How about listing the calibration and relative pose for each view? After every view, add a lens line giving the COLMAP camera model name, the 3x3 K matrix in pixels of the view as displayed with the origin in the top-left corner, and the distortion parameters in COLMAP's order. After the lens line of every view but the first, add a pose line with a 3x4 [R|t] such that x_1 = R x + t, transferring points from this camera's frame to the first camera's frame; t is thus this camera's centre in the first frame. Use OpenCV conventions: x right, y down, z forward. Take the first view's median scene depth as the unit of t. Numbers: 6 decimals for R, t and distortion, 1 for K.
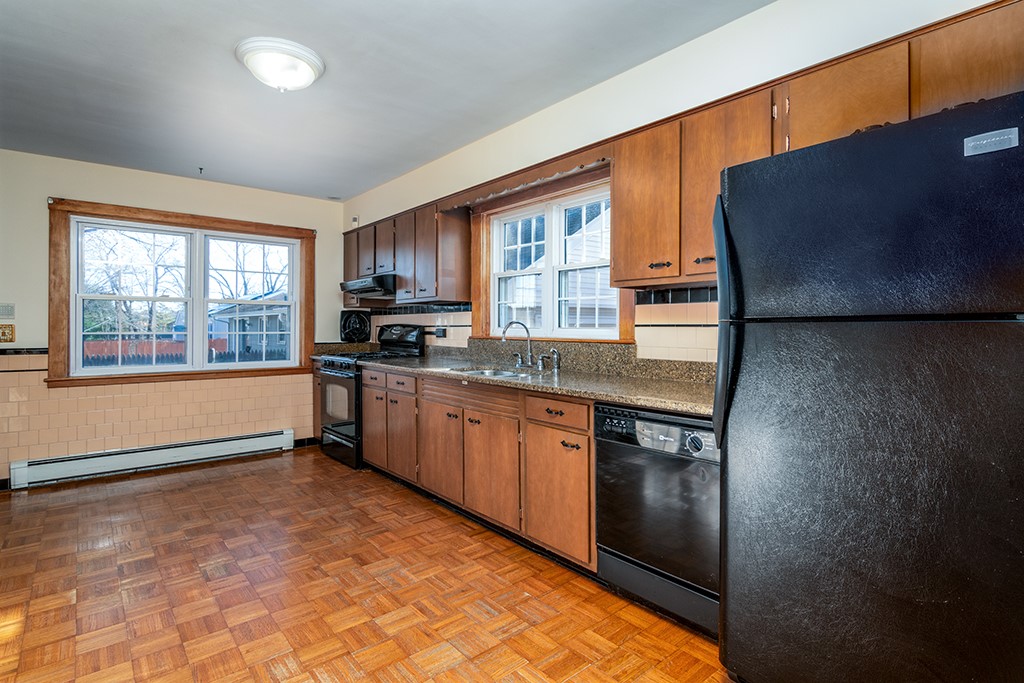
lens RADIAL K [[501.9, 0, 510.1], [0, 501.9, 328.2], [0, 0, 1]] dist [-0.000168, -0.000189]
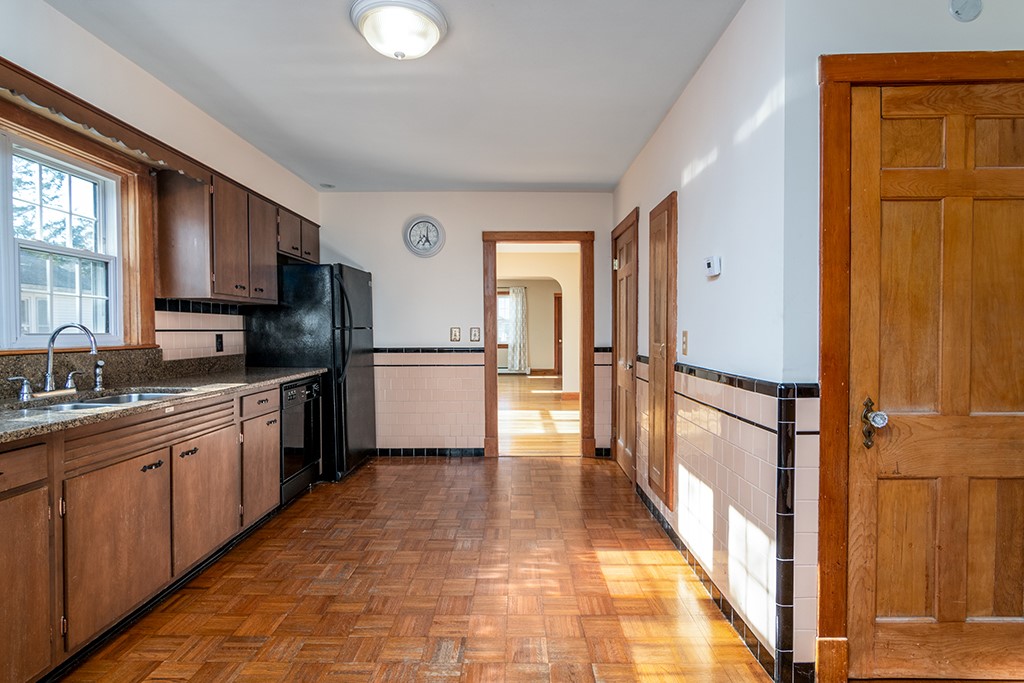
lens RADIAL K [[501.9, 0, 511.4], [0, 501.9, 340.3], [0, 0, 1]] dist [-0.000168, -0.000189]
pose [[-0.753502, -0.012342, 0.657330, -1.051180], [0.004378, 0.999707, 0.023790, -0.006708], [-0.657431, 0.020804, -0.753227, 1.369781]]
